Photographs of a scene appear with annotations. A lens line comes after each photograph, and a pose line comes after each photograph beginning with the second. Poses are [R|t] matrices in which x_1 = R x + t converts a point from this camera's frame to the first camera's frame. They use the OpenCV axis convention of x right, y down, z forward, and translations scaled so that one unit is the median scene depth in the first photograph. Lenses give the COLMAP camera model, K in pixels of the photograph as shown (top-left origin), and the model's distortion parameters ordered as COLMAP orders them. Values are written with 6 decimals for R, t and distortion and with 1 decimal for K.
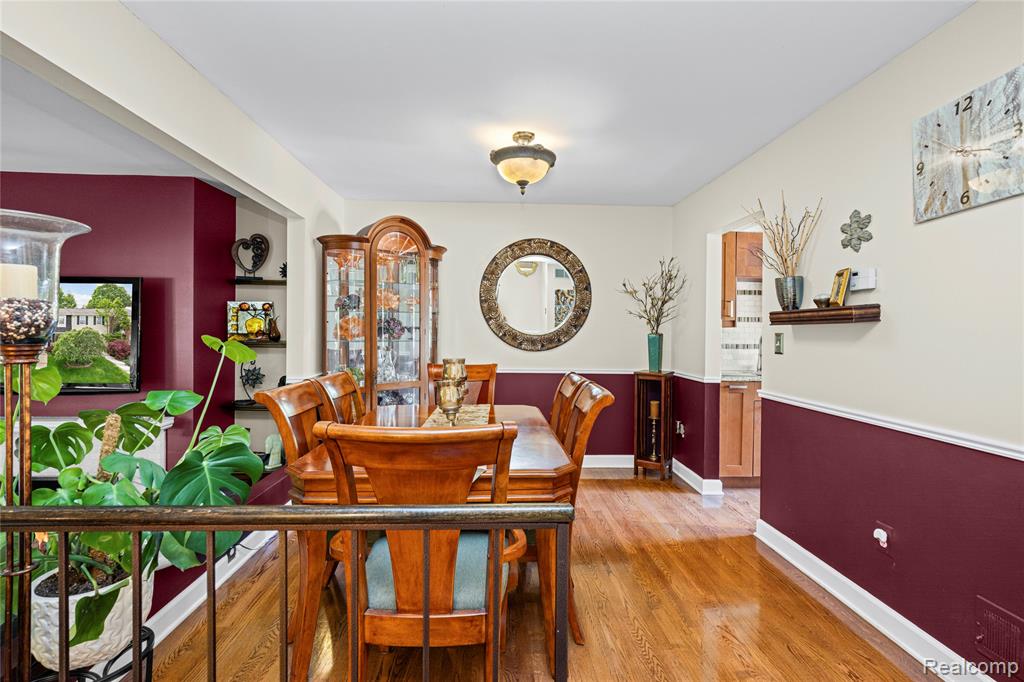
lens RADIAL K [[470.8, 0, 515.3], [0, 470.8, 335.7], [0, 0, 1]] dist [0.002250, -0.000022]
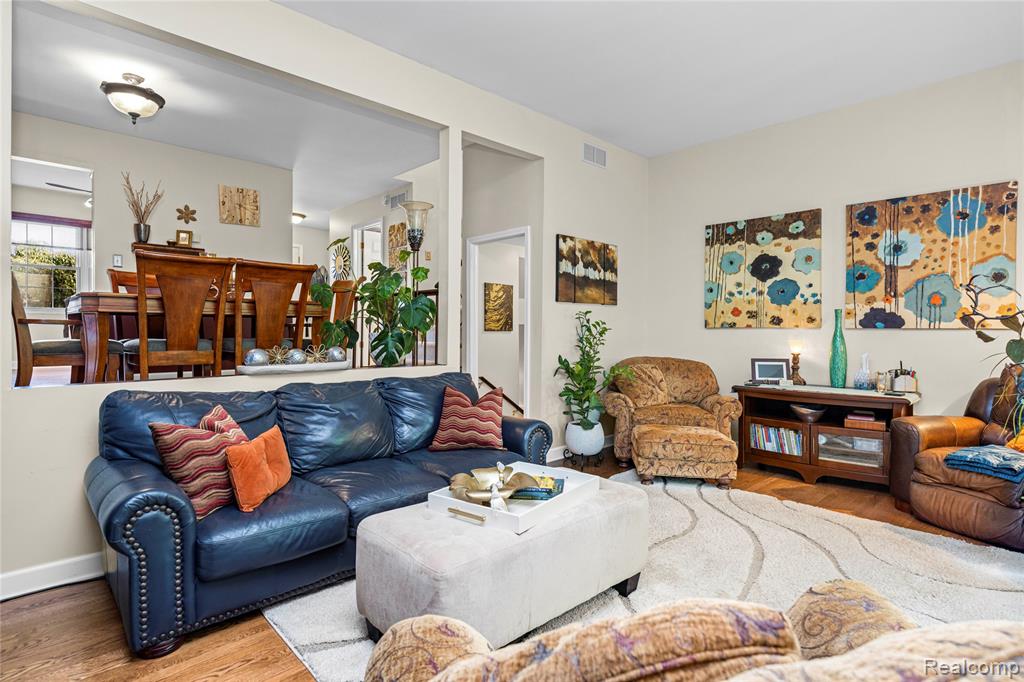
lens RADIAL K [[518.5, 0, 518.7], [0, 518.5, 341.4], [0, 0, 1]] dist [0.004106, -0.002306]
pose [[-0.664029, -0.029677, 0.747118, -1.380872], [-0.005522, 0.999379, 0.034789, 0.181638], [-0.747686, 0.018976, -0.663781, 0.922773]]
